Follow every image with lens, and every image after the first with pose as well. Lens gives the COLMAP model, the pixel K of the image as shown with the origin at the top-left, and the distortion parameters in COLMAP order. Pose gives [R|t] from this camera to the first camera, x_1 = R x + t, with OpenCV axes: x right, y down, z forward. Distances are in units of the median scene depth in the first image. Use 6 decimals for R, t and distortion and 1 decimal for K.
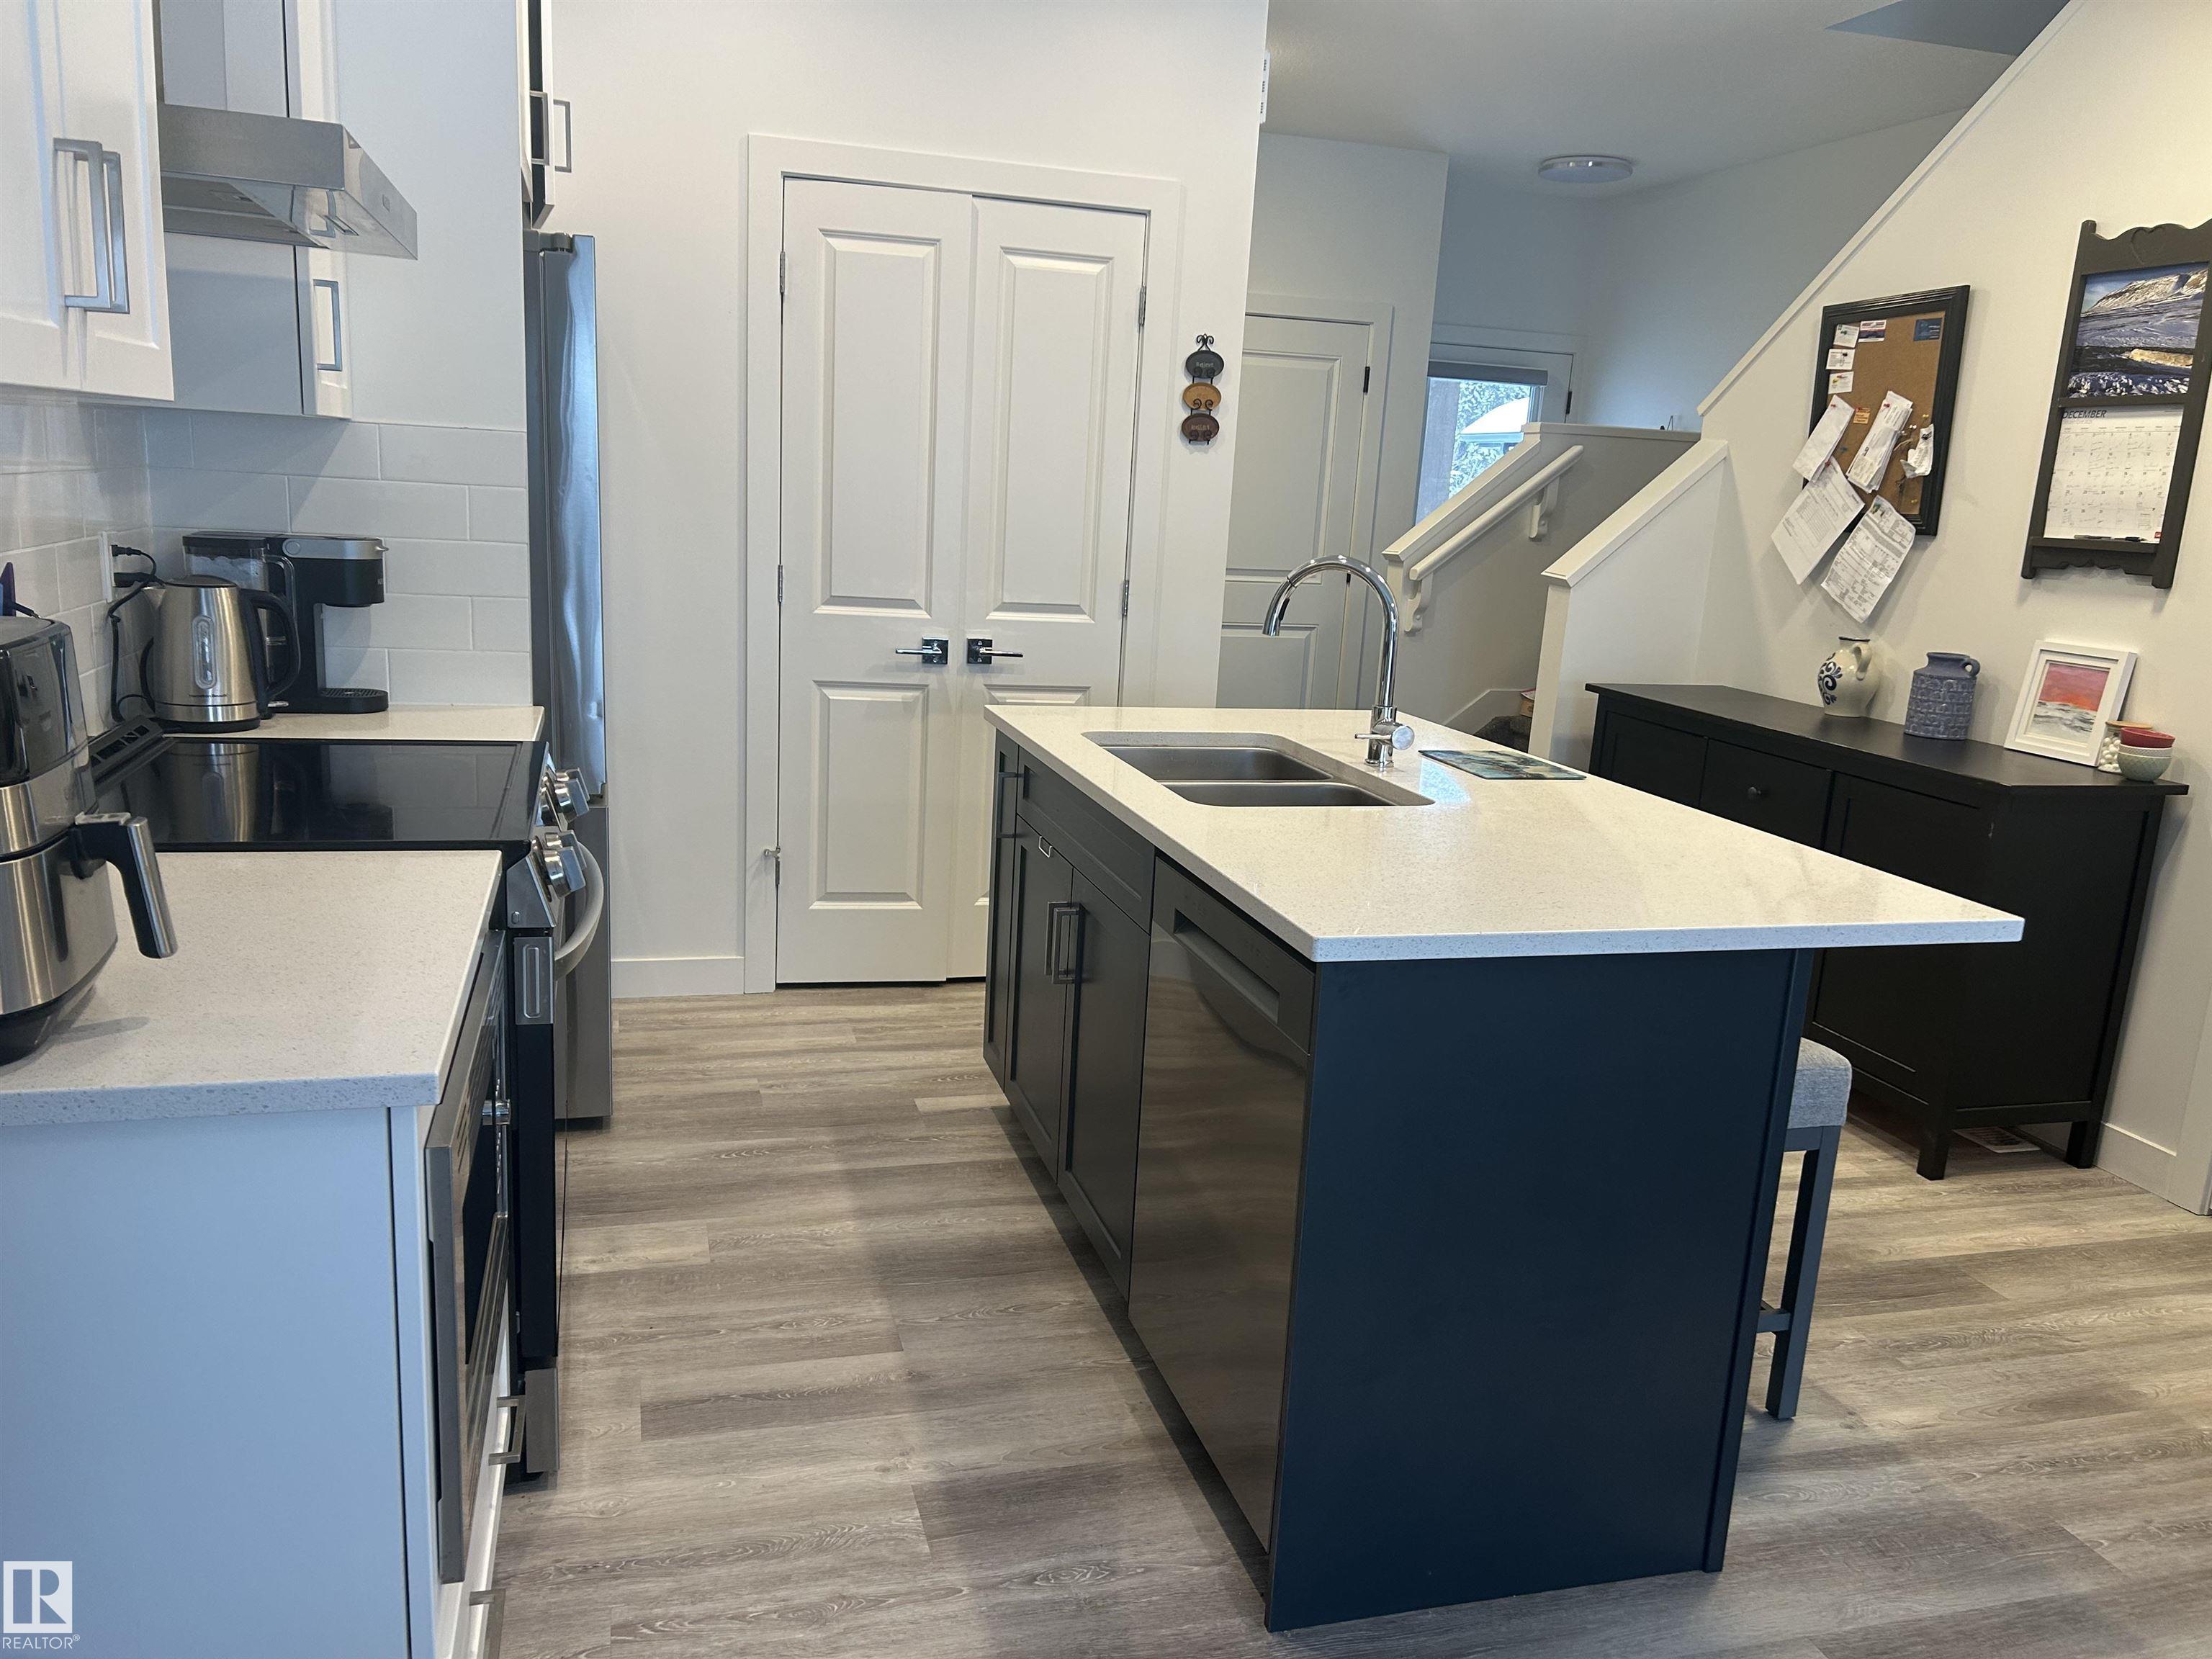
lens RADIAL K [[1654.6, 0, 1103.9], [0, 1654.6, 858.1], [0, 0, 1]] dist [0.051728, -0.058671]
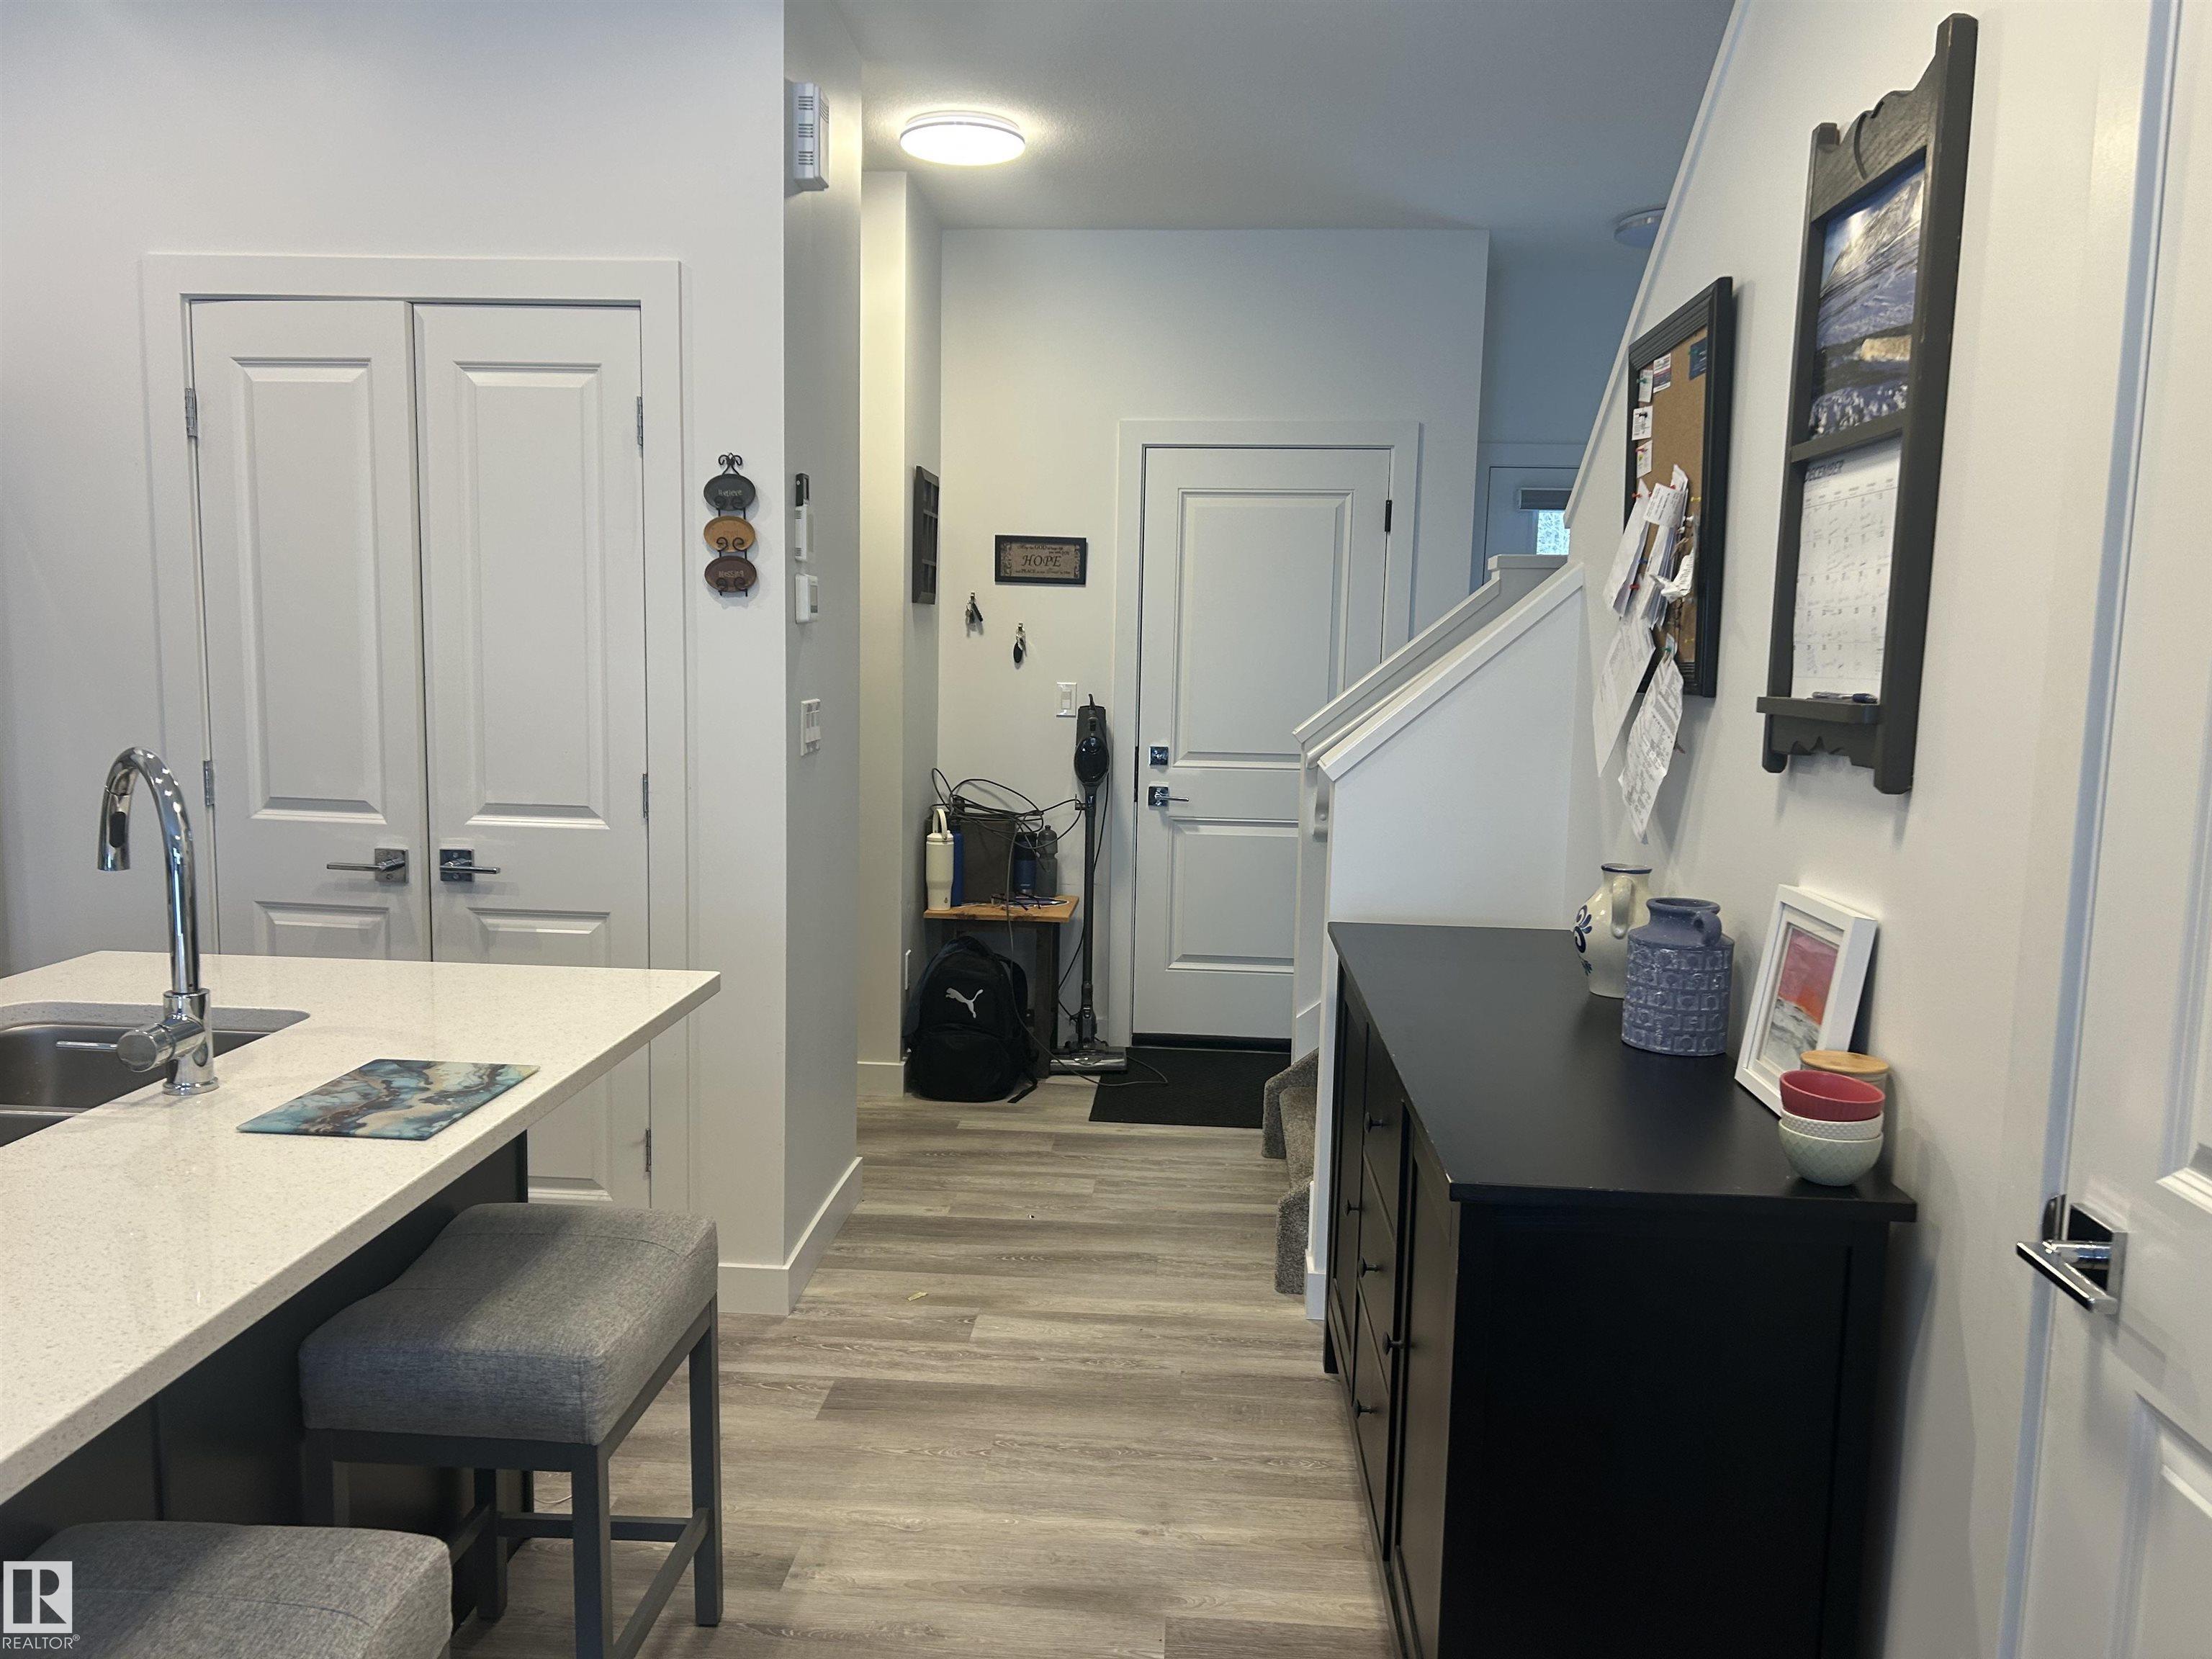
lens RADIAL K [[1654.6, 0, 1087.7], [0, 1654.6, 844.4], [0, 0, 1]] dist [0.051728, -0.058671]
pose [[0.938650, 0.009149, -0.344750, 0.543427], [-0.048661, 0.993161, -0.106131, -0.076455], [0.341421, 0.116396, 0.932676, 0.427224]]
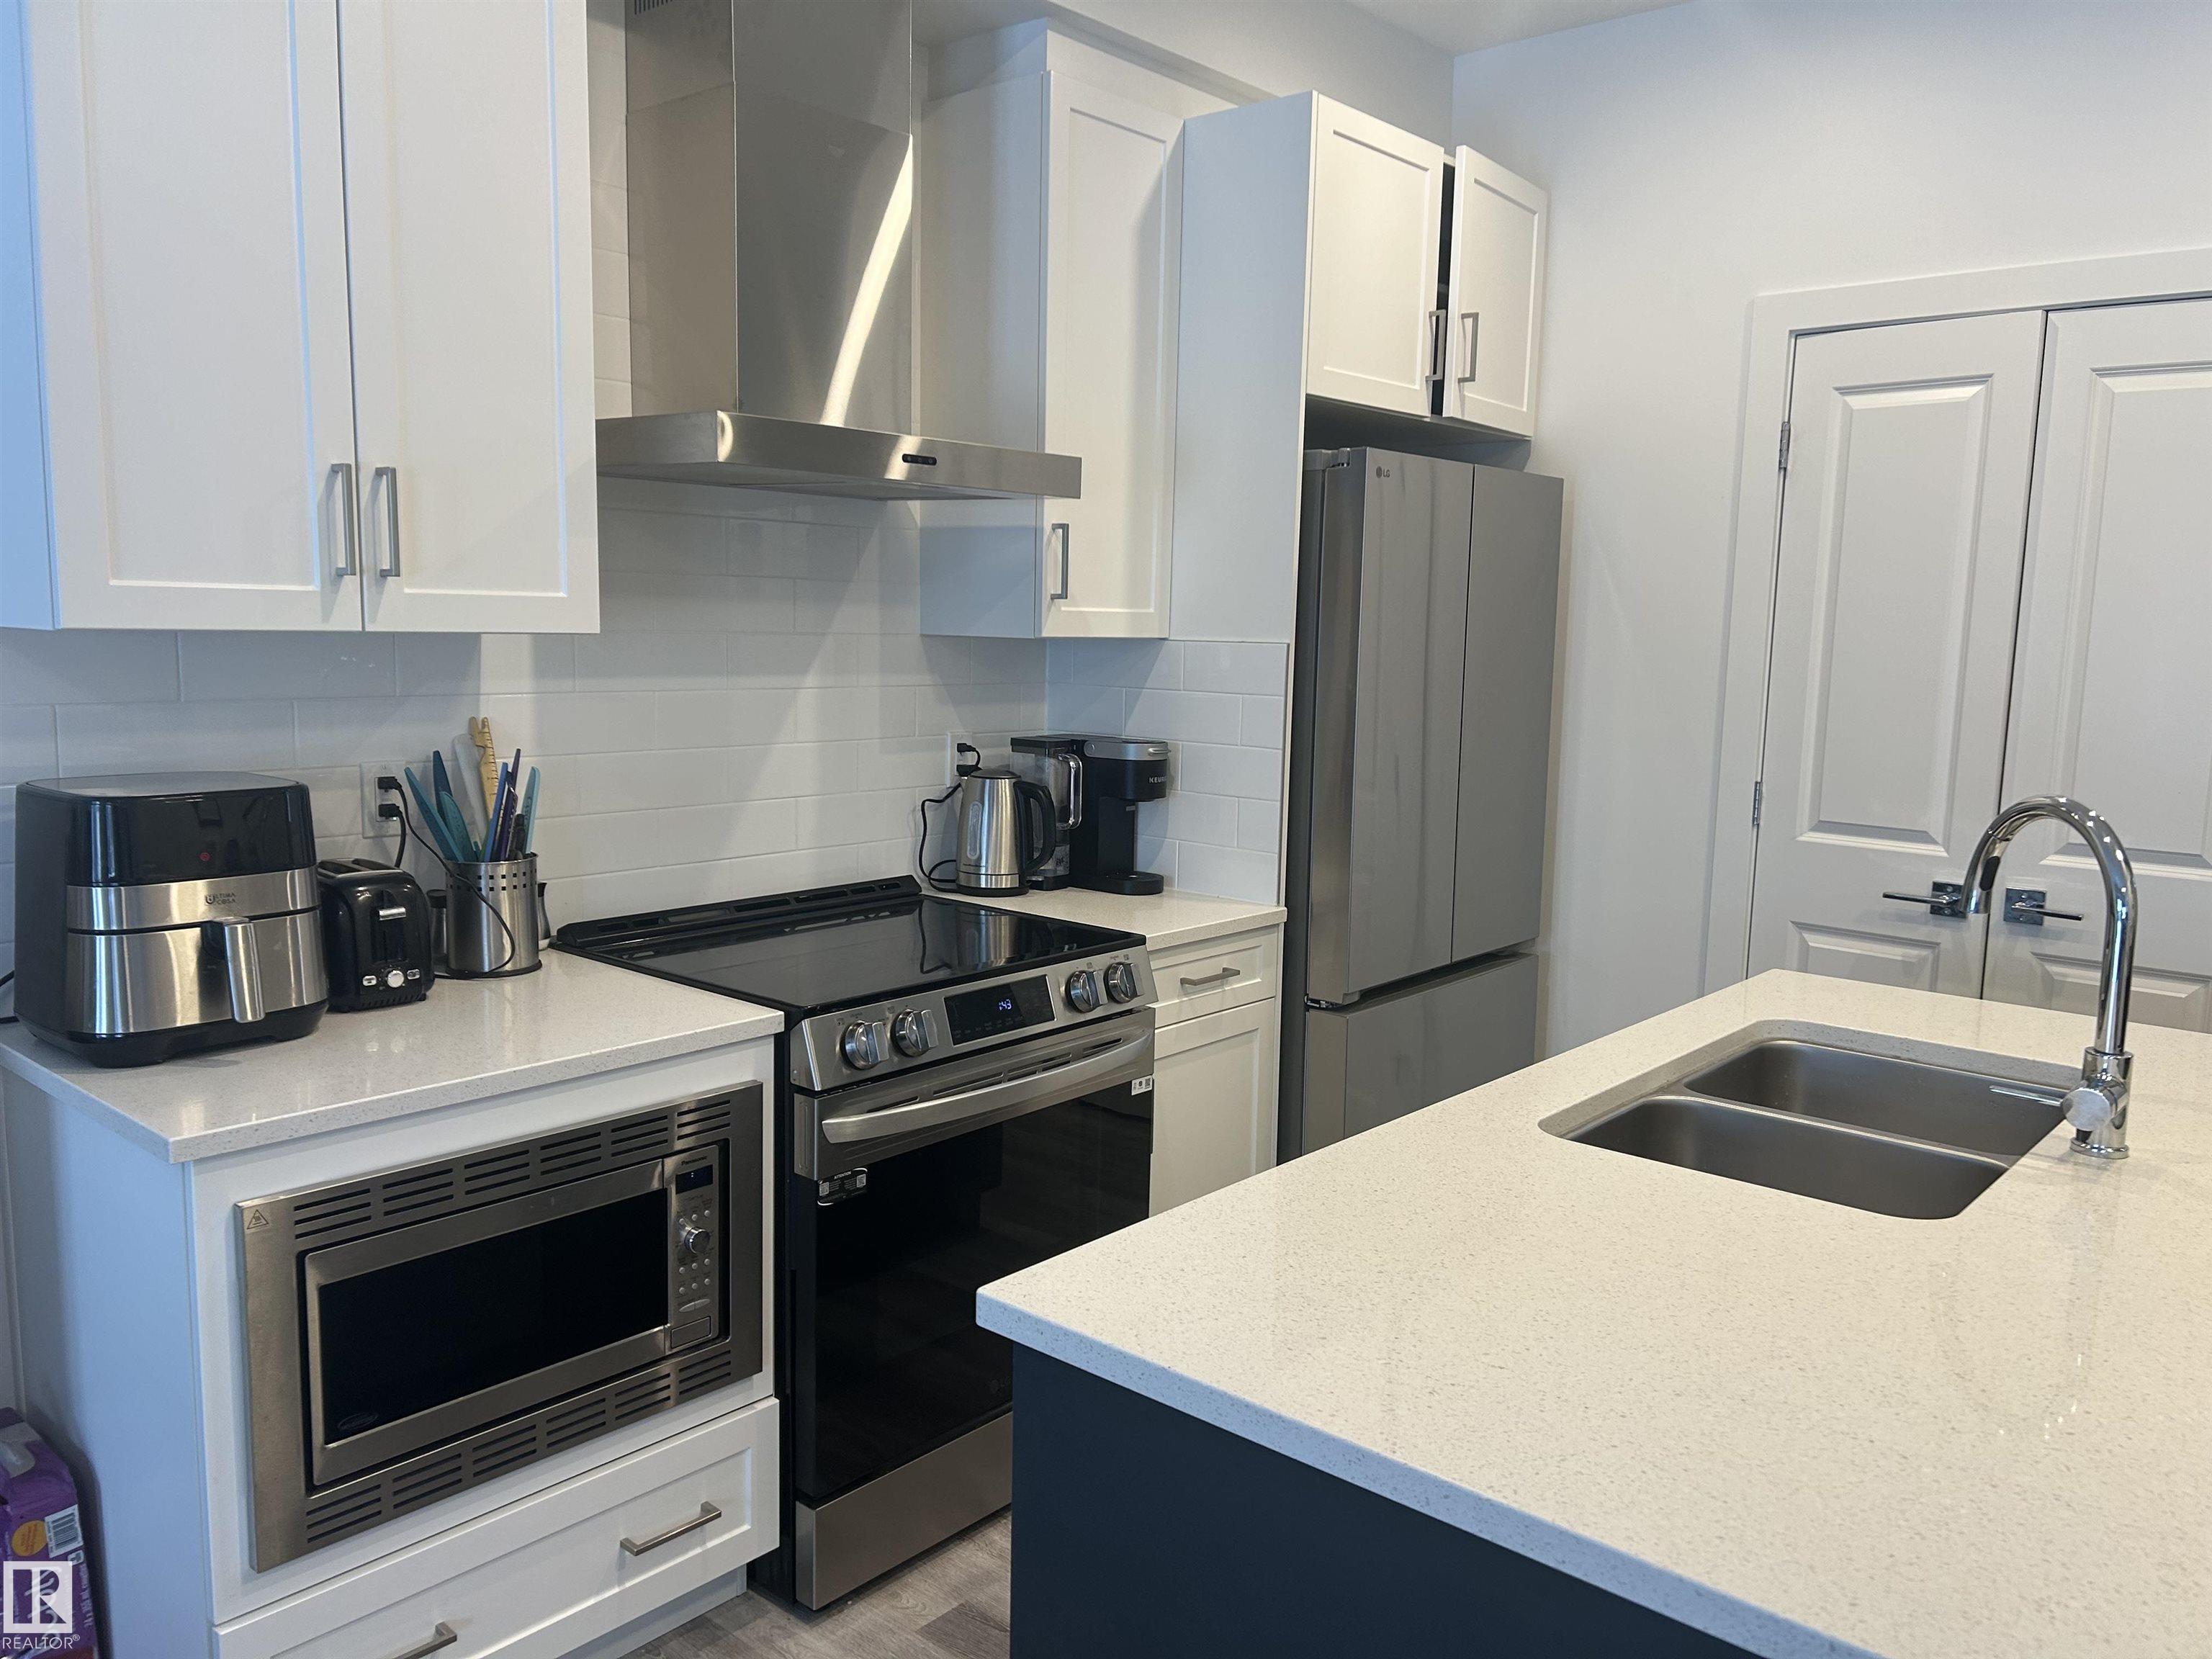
lens RADIAL K [[1654.6, 0, 1089.5], [0, 1654.6, 845.1], [0, 0, 1]] dist [0.051728, -0.058671]
pose [[0.535617, 0.071837, -0.841400, 0.370684], [-0.178626, 0.983467, -0.029743, -0.064744], [0.825353, 0.166226, 0.539594, 0.297192]]
